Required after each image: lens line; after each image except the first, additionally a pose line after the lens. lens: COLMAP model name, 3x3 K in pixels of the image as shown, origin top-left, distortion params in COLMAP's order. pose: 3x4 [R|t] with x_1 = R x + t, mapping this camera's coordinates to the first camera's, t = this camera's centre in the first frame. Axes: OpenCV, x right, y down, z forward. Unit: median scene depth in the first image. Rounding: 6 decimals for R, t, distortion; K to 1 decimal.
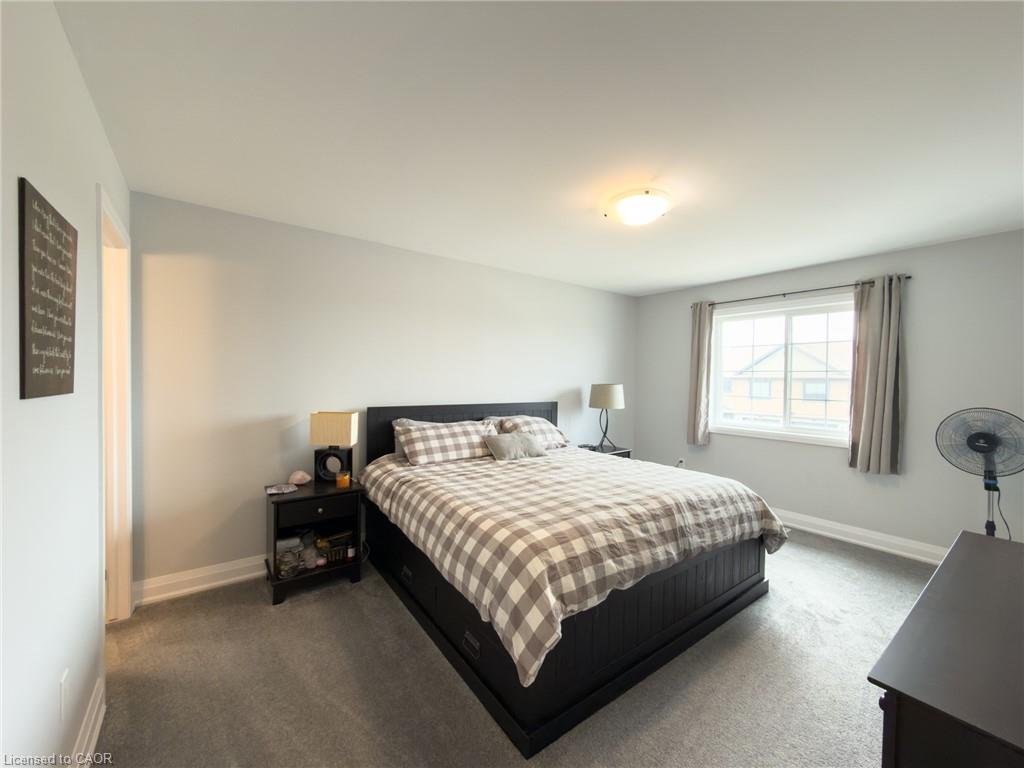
lens RADIAL K [[409.2, 0, 513.0], [0, 409.2, 383.1], [0, 0, 1]] dist [-0.000850, 0.000144]
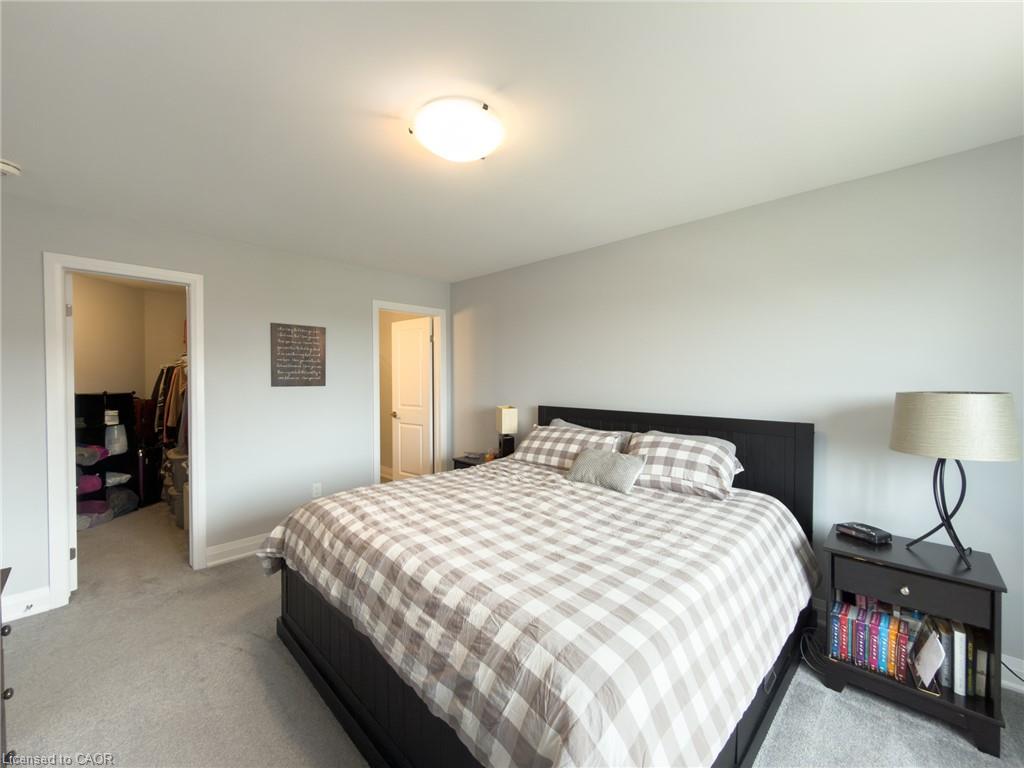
lens RADIAL K [[409.2, 0, 513.0], [0, 409.2, 383.1], [0, 0, 1]] dist [-0.000850, 0.000144]
pose [[0.153681, 0.002156, -0.988118, 1.092501], [-0.010702, 0.999943, 0.000518, -0.006486], [0.988062, 0.010495, 0.153696, 1.063701]]
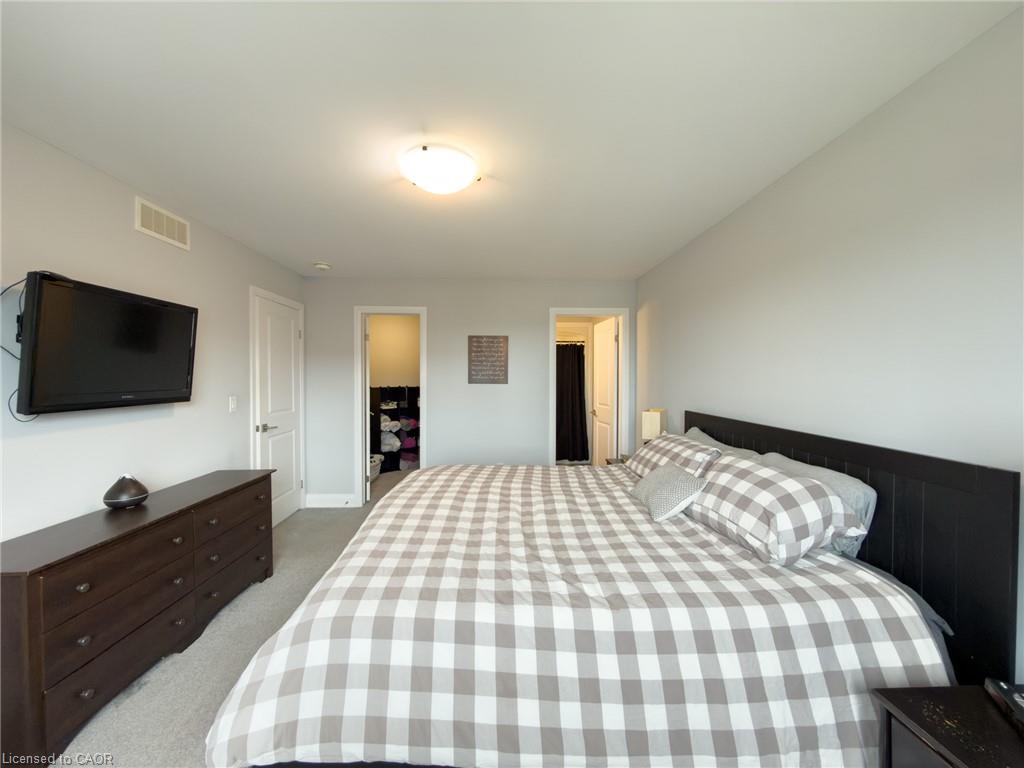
lens RADIAL K [[409.2, 0, 513.0], [0, 409.2, 383.1], [0, 0, 1]] dist [-0.000850, 0.000144]
pose [[-0.580615, -0.002284, -0.814175, 0.967345], [-0.020970, 0.999706, 0.012149, -0.014836], [0.813908, 0.024127, -0.580493, 1.743001]]
